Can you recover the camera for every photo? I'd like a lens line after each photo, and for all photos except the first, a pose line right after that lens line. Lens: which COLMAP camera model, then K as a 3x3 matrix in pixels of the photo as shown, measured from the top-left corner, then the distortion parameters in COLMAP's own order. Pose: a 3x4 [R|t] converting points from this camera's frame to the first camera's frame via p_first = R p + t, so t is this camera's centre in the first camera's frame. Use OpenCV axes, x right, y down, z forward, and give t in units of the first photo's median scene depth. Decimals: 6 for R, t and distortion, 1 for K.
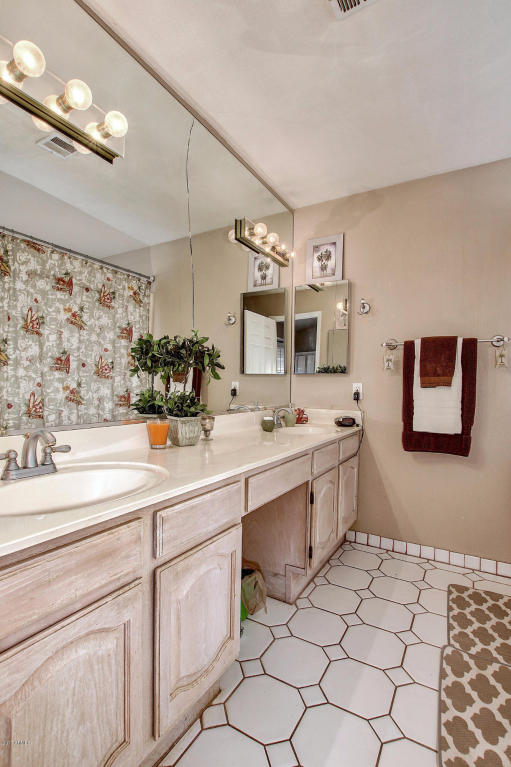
lens RADIAL K [[358.2, 0, 253.7], [0, 358.2, 384.6], [0, 0, 1]] dist [-0.033433, 0.004505]
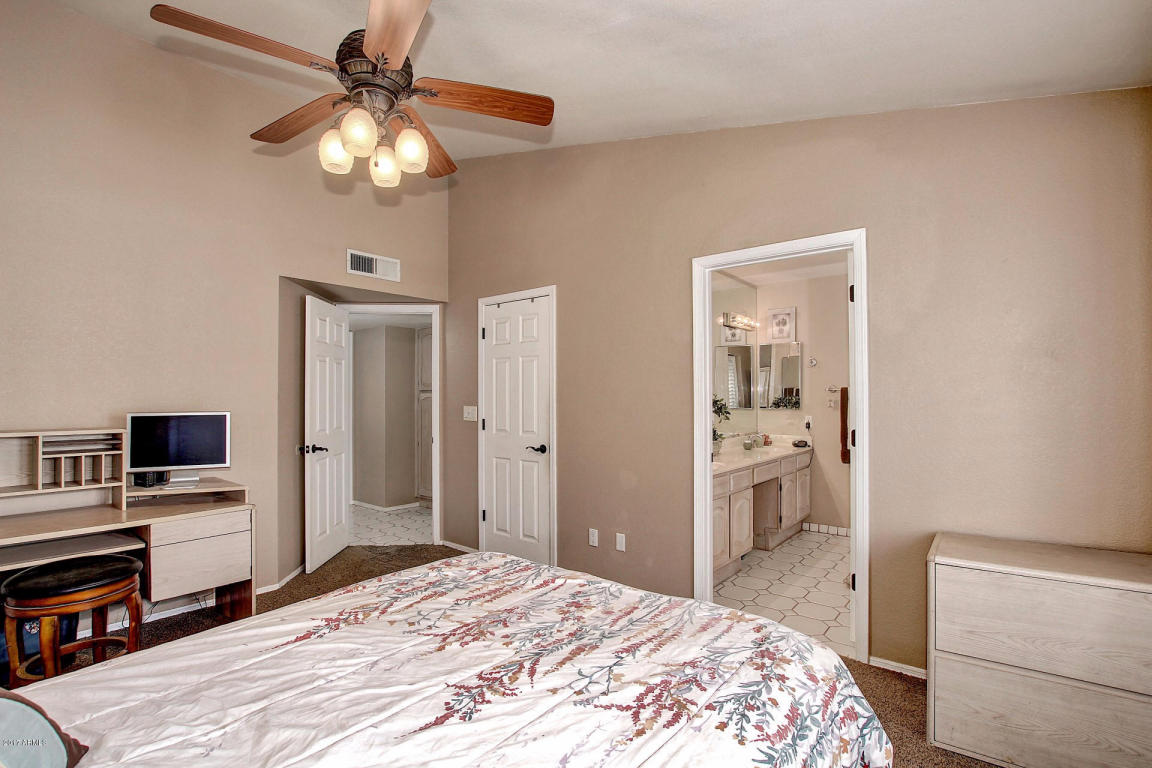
lens RADIAL K [[538.0, 0, 583.6], [0, 538.0, 387.7], [0, 0, 1]] dist [-0.033433, 0.004505]
pose [[0.990966, -0.020539, -0.132528, -0.314702], [0.018565, 0.999698, -0.016115, -0.101839], [0.132819, 0.013509, 0.991048, -1.245531]]
